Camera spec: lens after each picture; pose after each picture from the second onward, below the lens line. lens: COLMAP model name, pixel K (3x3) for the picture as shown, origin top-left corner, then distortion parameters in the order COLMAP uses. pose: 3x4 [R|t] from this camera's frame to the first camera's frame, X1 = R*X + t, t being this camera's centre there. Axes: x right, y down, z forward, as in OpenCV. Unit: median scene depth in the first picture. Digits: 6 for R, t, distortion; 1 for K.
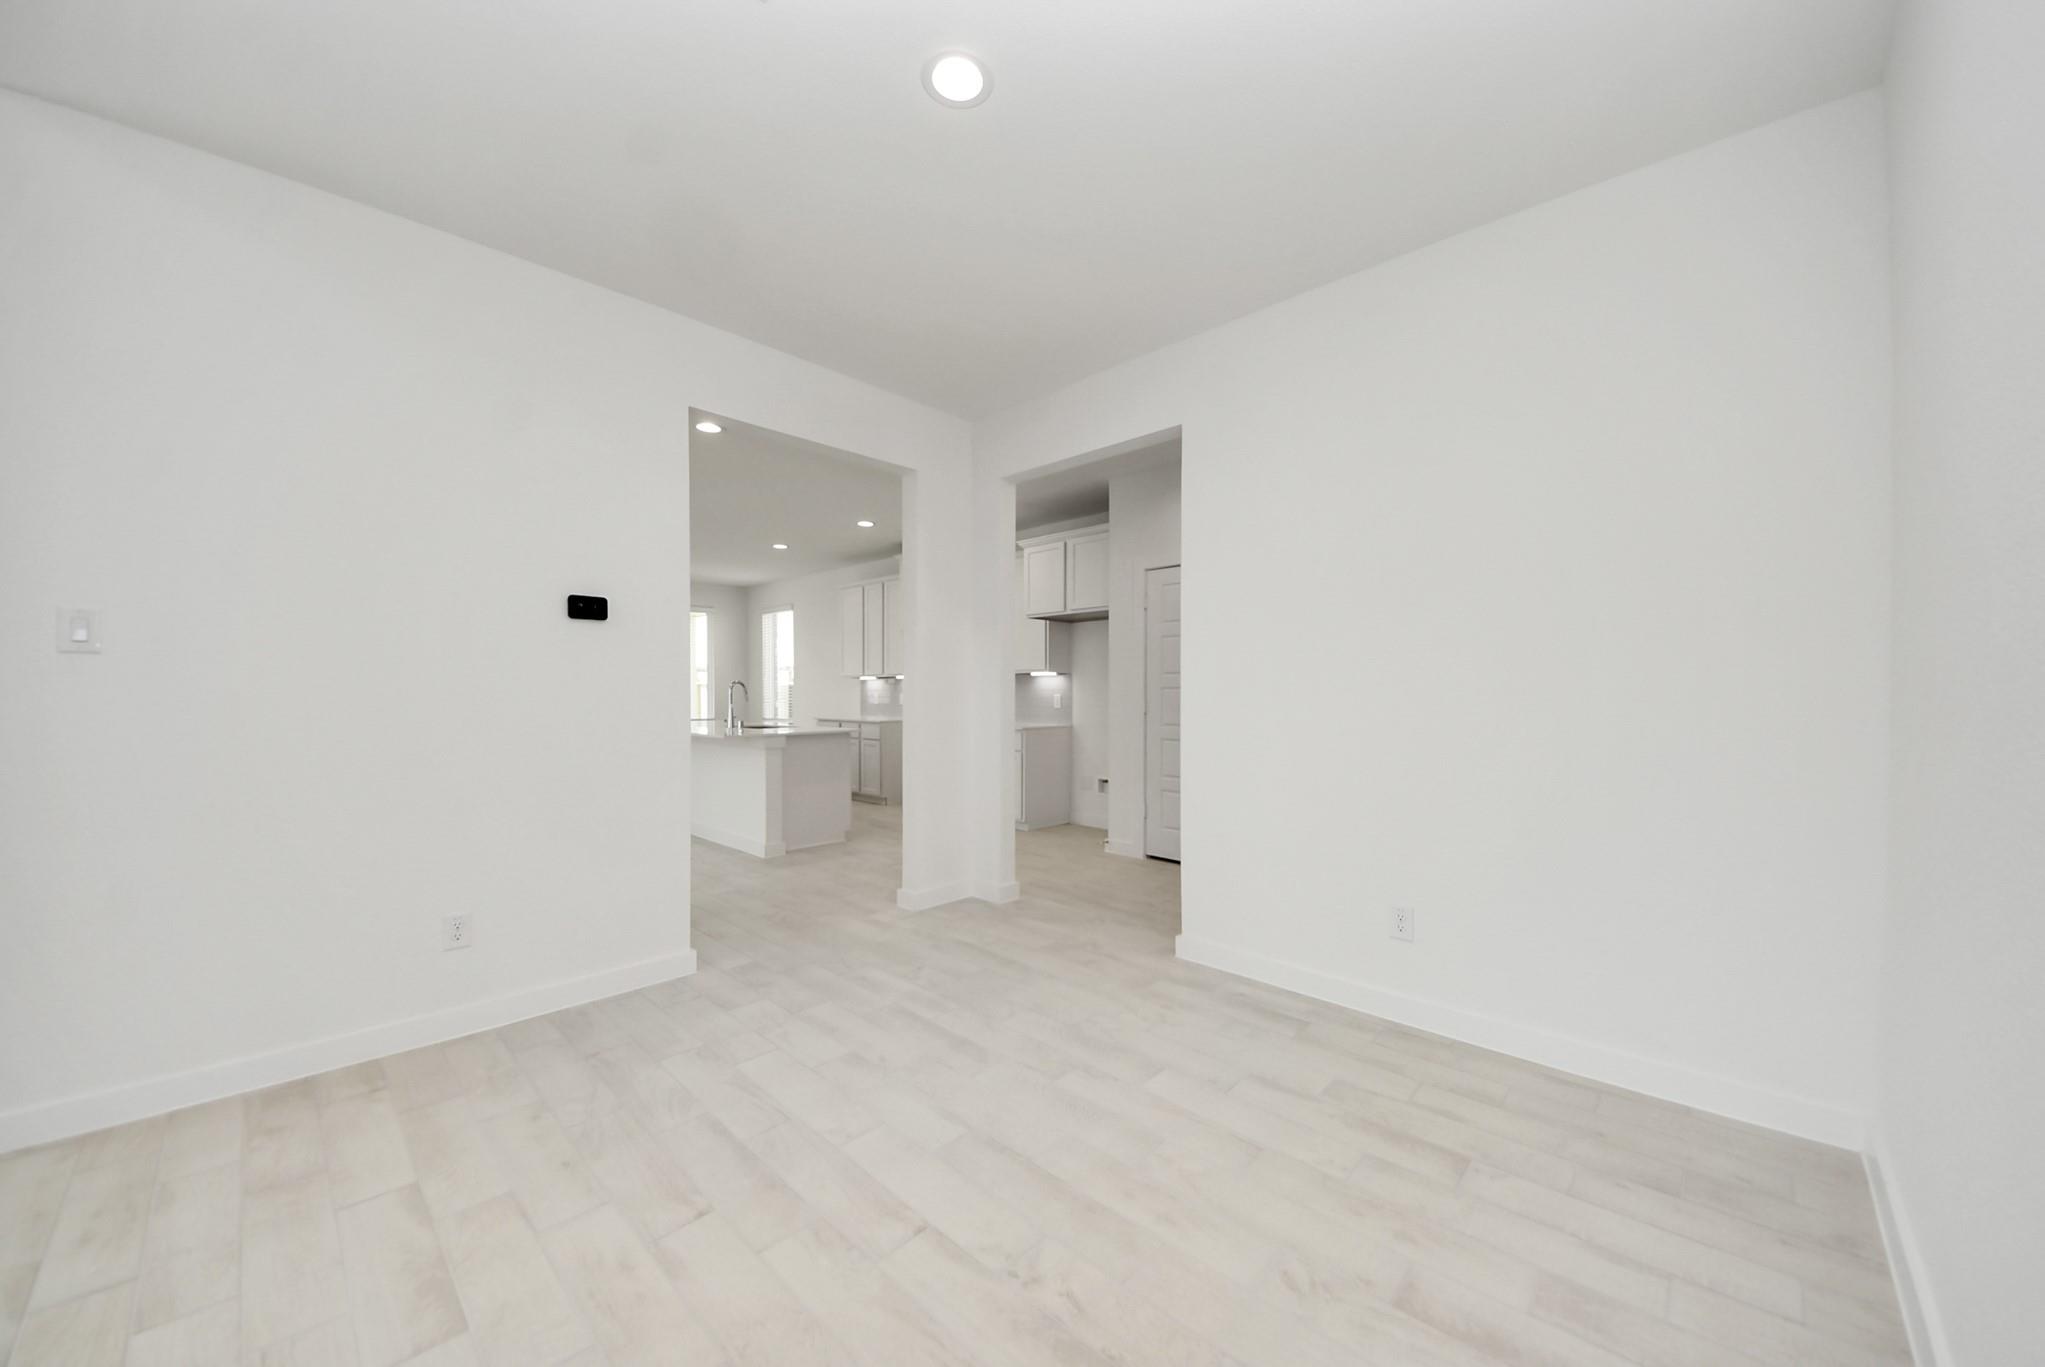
lens RADIAL K [[745.2, 0, 1031.9], [0, 745.2, 685.6], [0, 0, 1]] dist [0.005745, -0.000380]
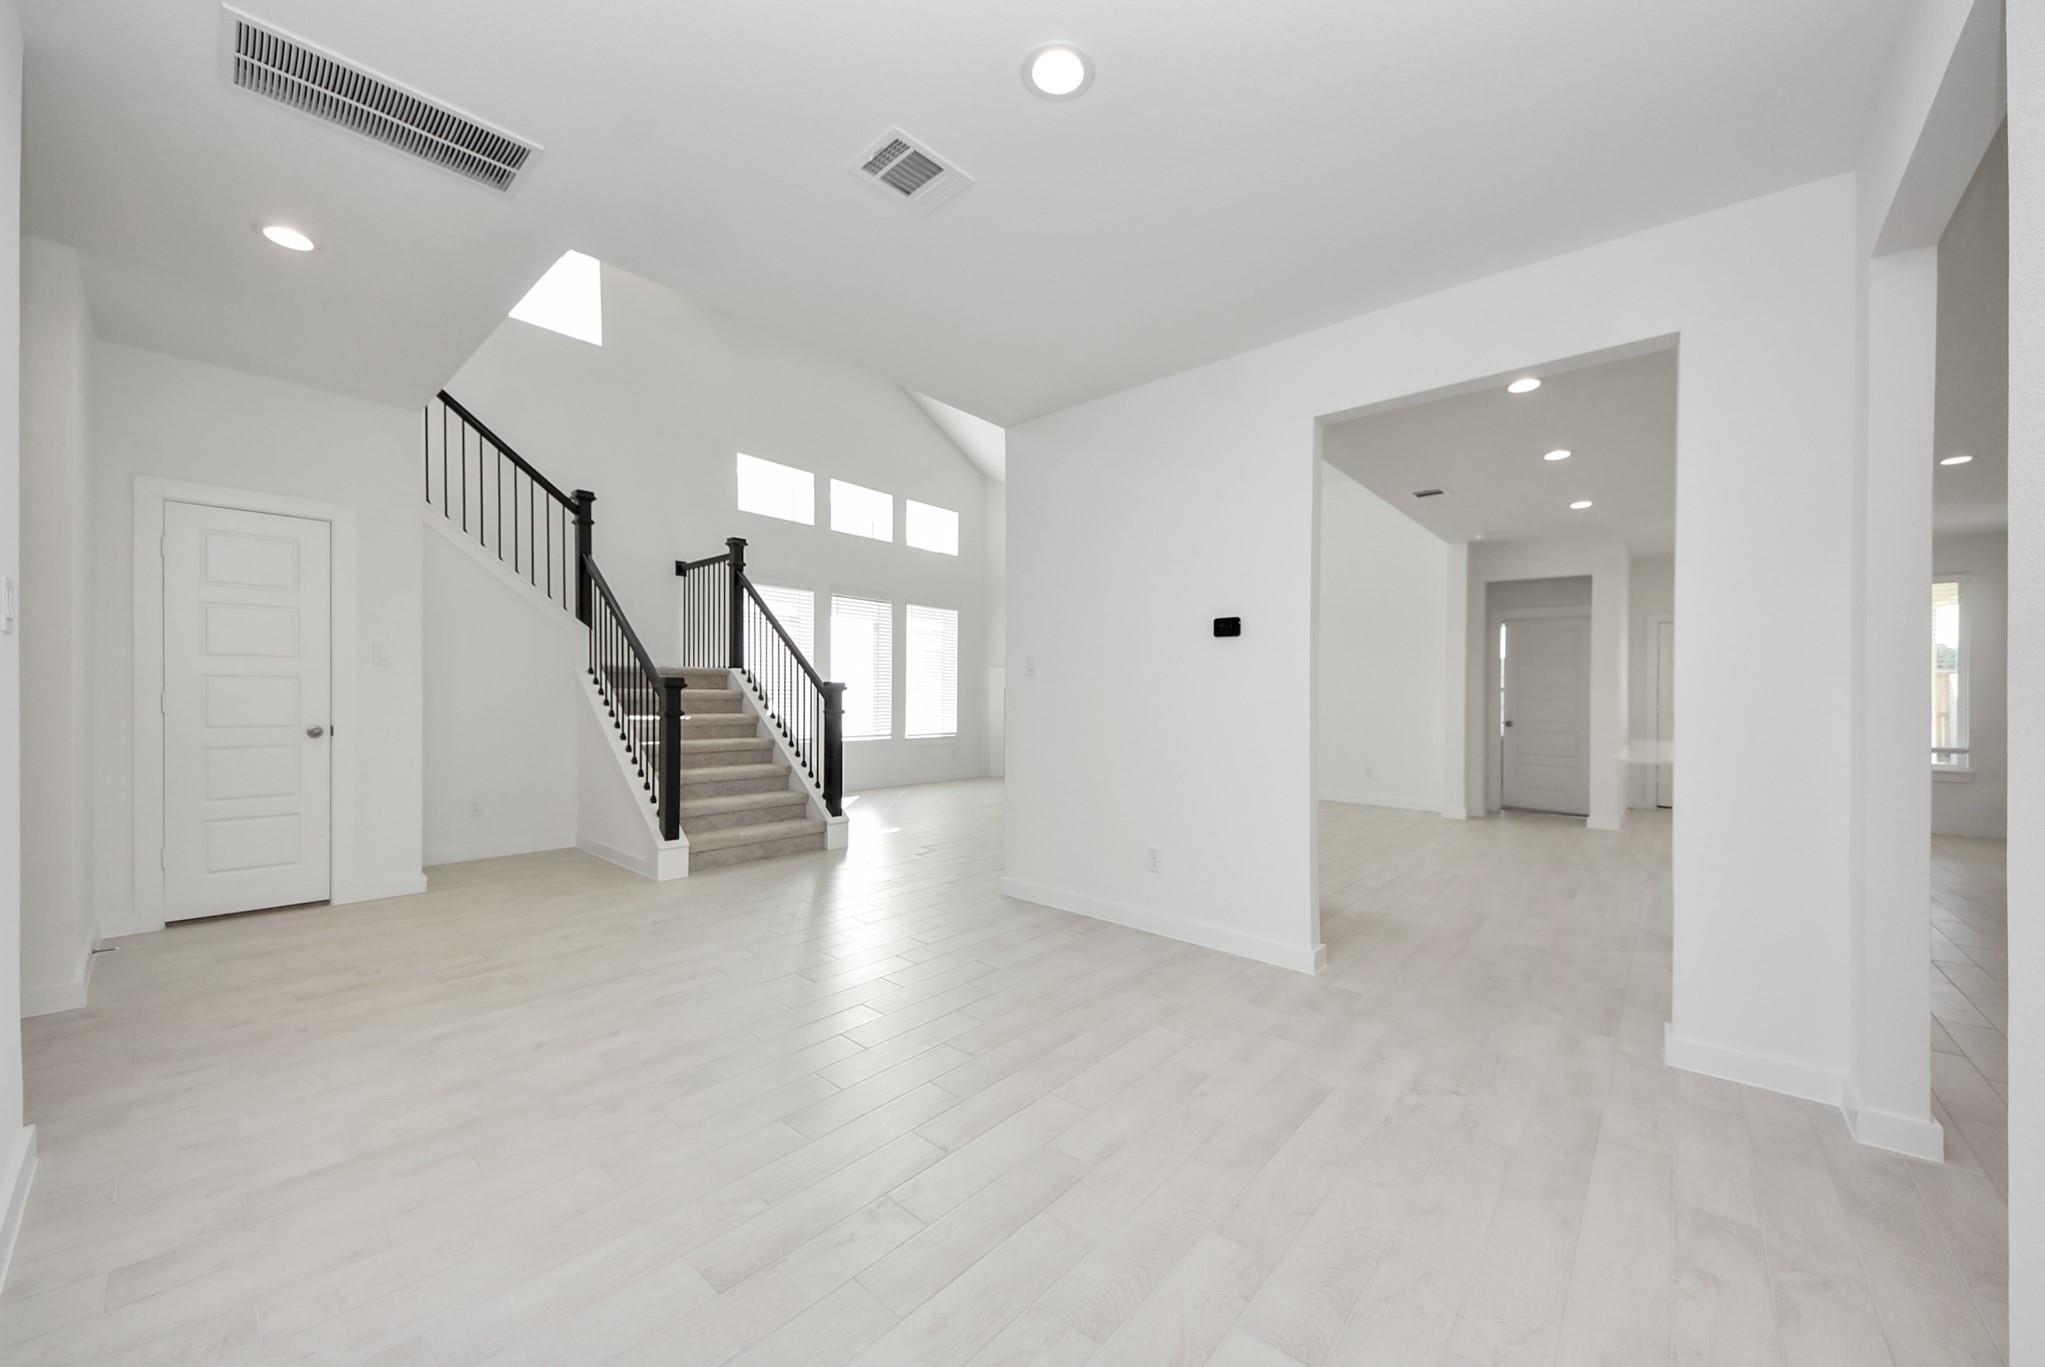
lens RADIAL K [[745.2, 0, 1025.4], [0, 745.2, 687.8], [0, 0, 1]] dist [0.005745, -0.000380]
pose [[0.039085, -0.001640, -0.999235, 0.625408], [-0.006839, 0.999975, -0.001909, -0.000662], [0.999212, 0.006909, 0.039073, 0.647106]]
